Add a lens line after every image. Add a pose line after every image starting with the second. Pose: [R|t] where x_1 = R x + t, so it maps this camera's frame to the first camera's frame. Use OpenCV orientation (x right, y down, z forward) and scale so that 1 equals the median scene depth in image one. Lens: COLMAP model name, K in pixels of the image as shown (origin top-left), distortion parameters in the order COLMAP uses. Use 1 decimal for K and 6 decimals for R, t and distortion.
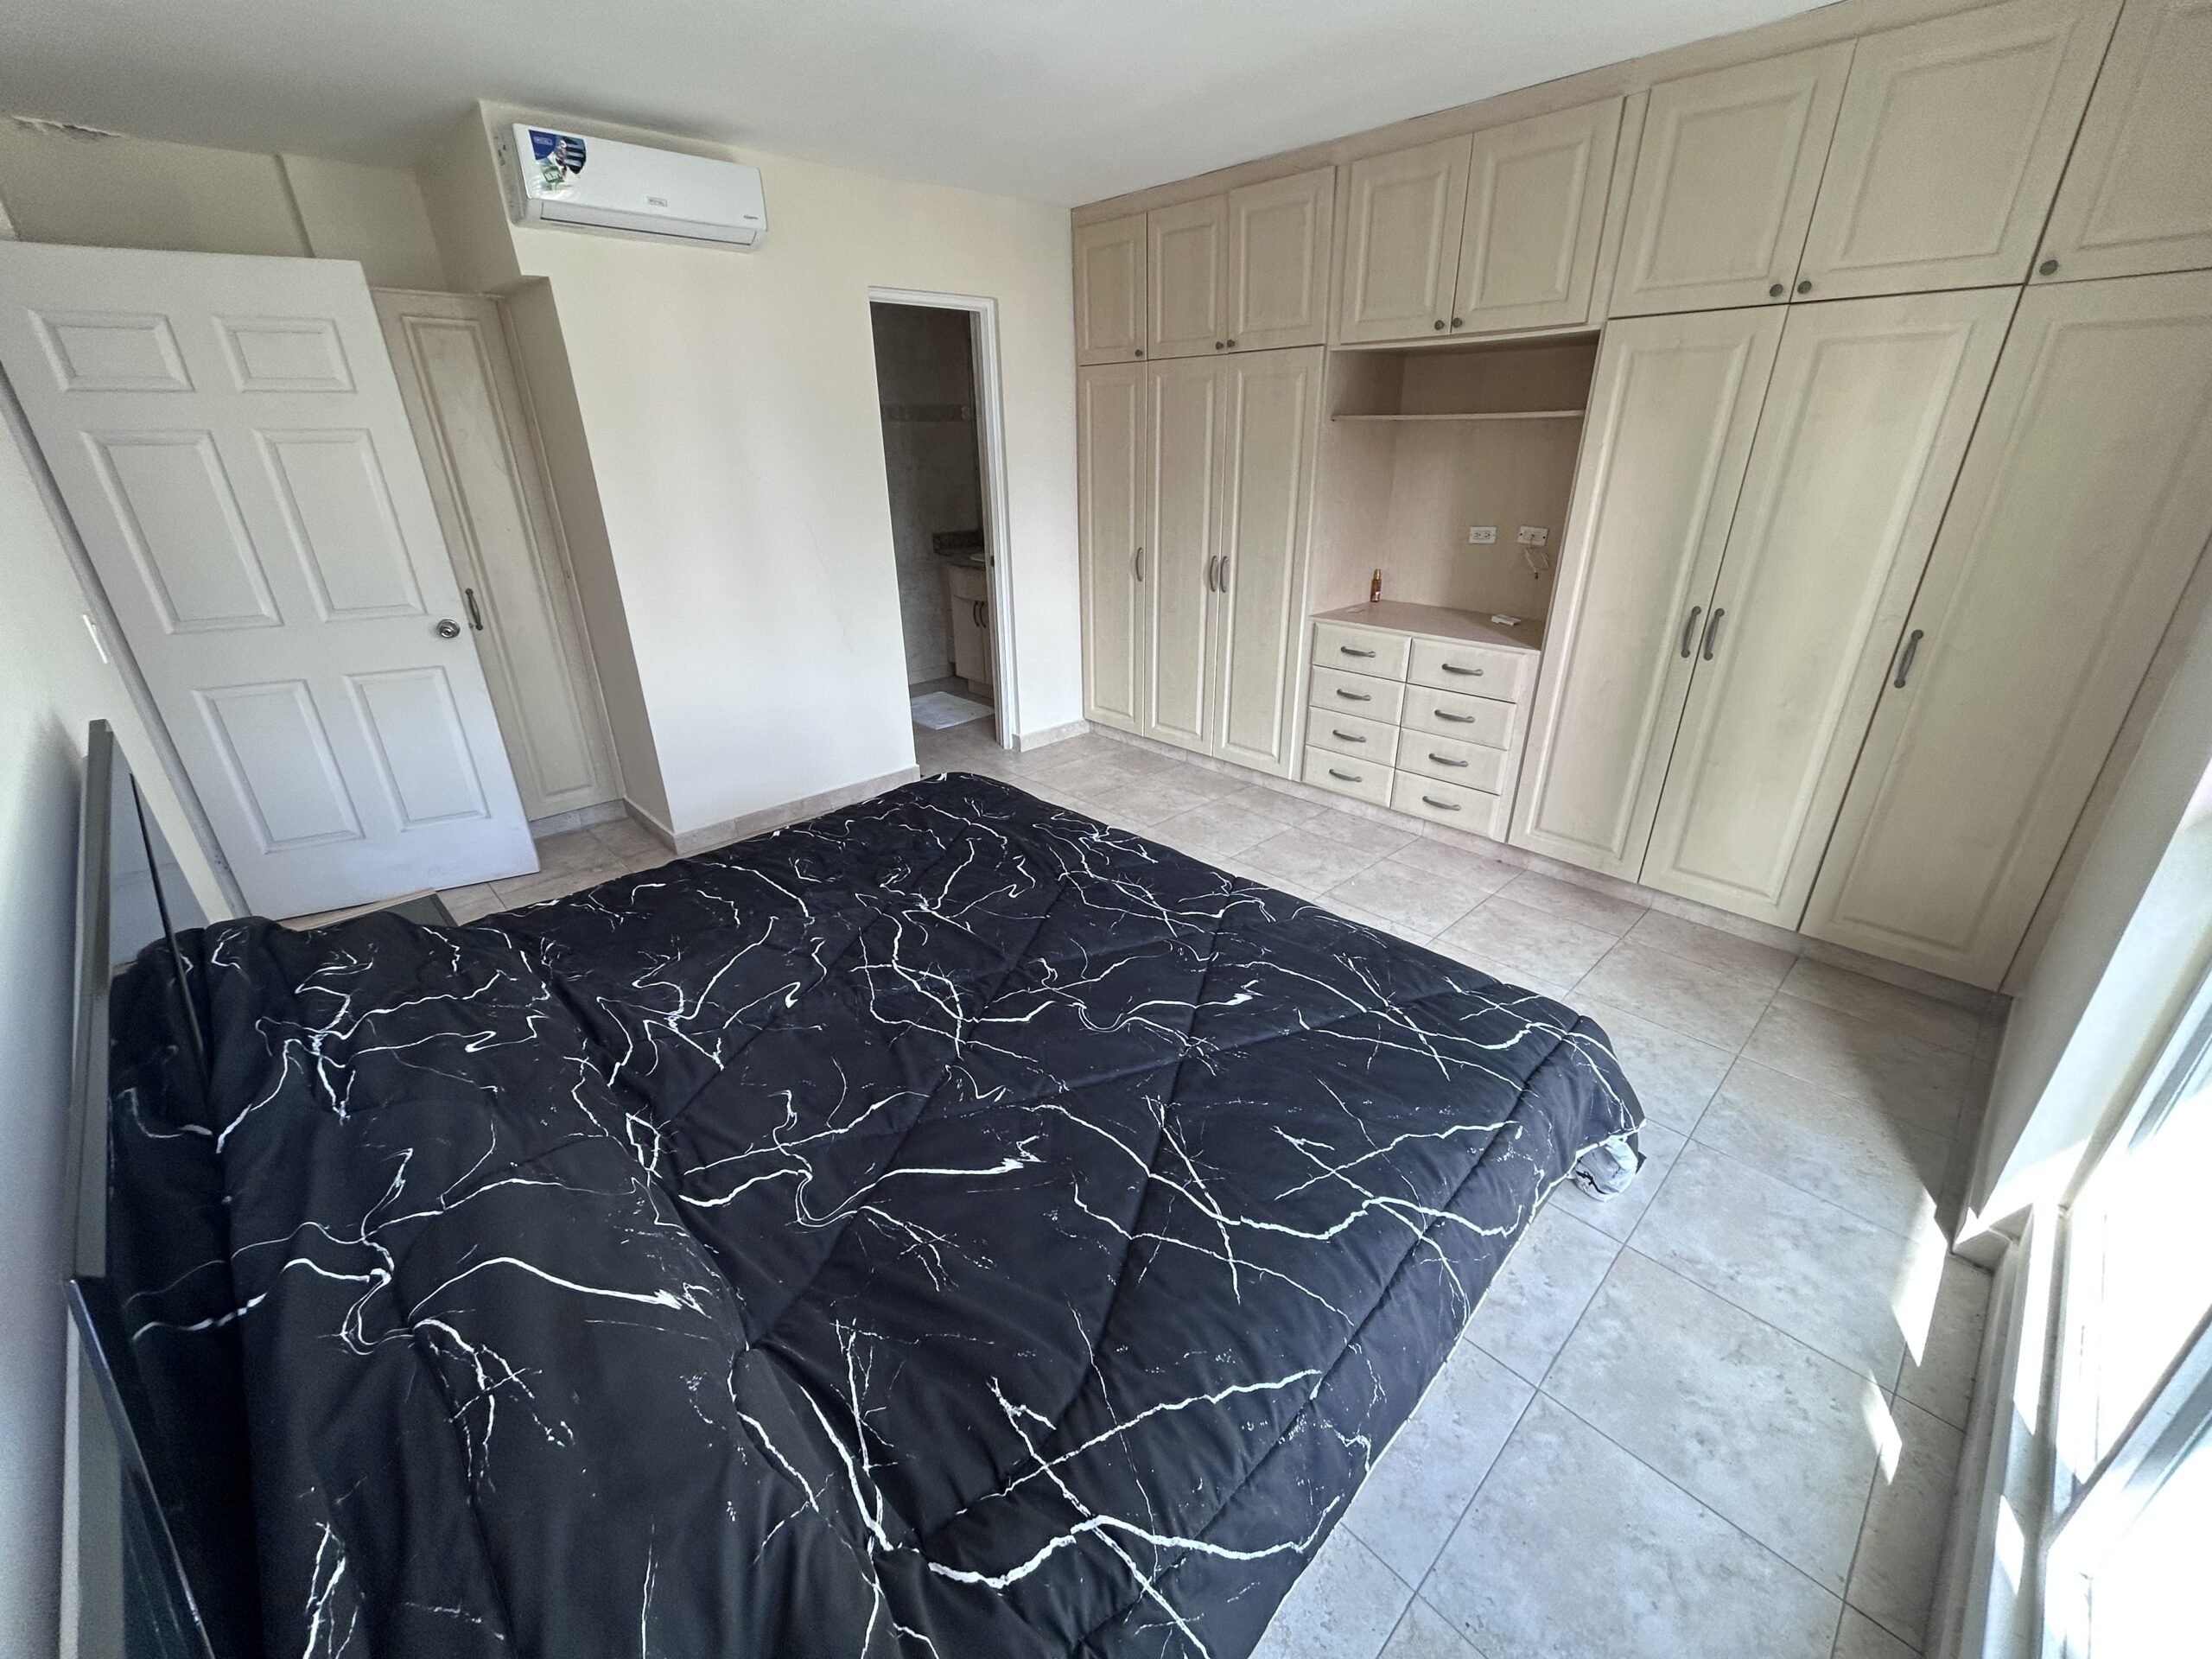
lens RADIAL K [[890.4, 0, 1087.0], [0, 890.4, 832.2], [0, 0, 1]] dist [-0.003034, 0.001413]
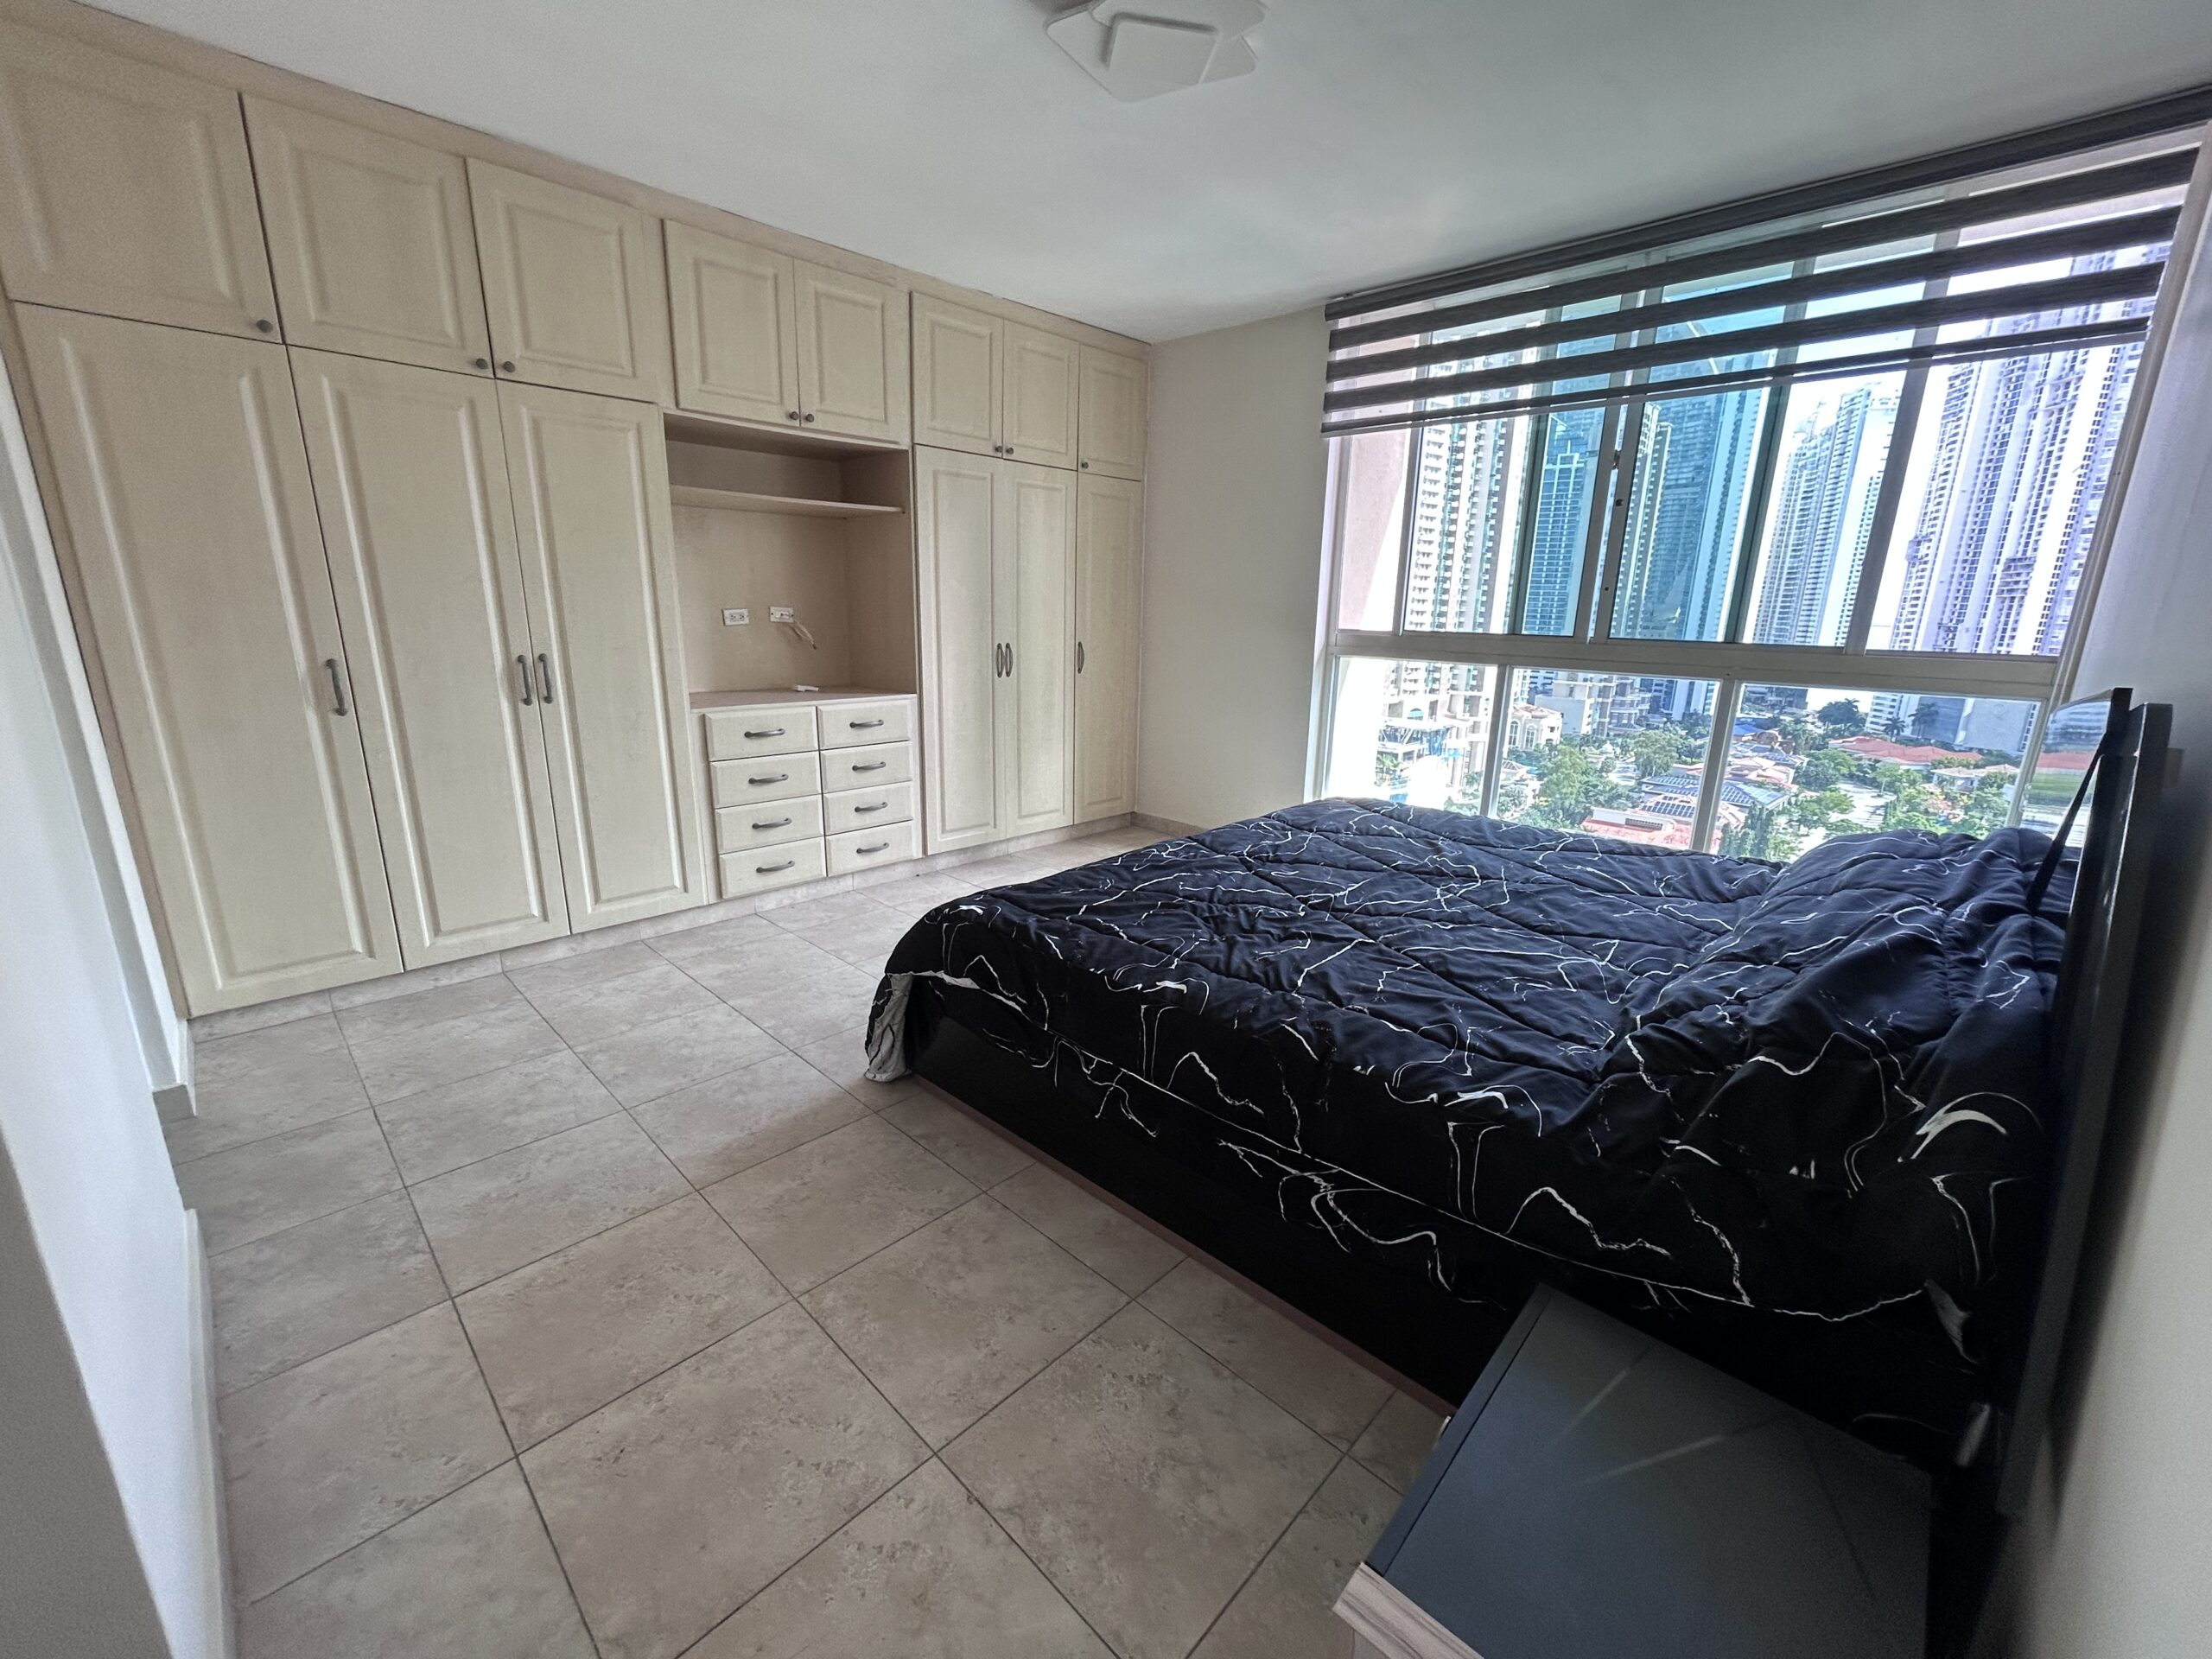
lens RADIAL K [[890.4, 0, 1104.8], [0, 890.4, 832.5], [0, 0, 1]] dist [-0.003034, 0.001413]
pose [[-0.038450, -0.237168, 0.970708, -0.646963], [0.392369, 0.889822, 0.232947, -0.186231], [-0.919004, 0.389832, 0.058844, 0.651415]]
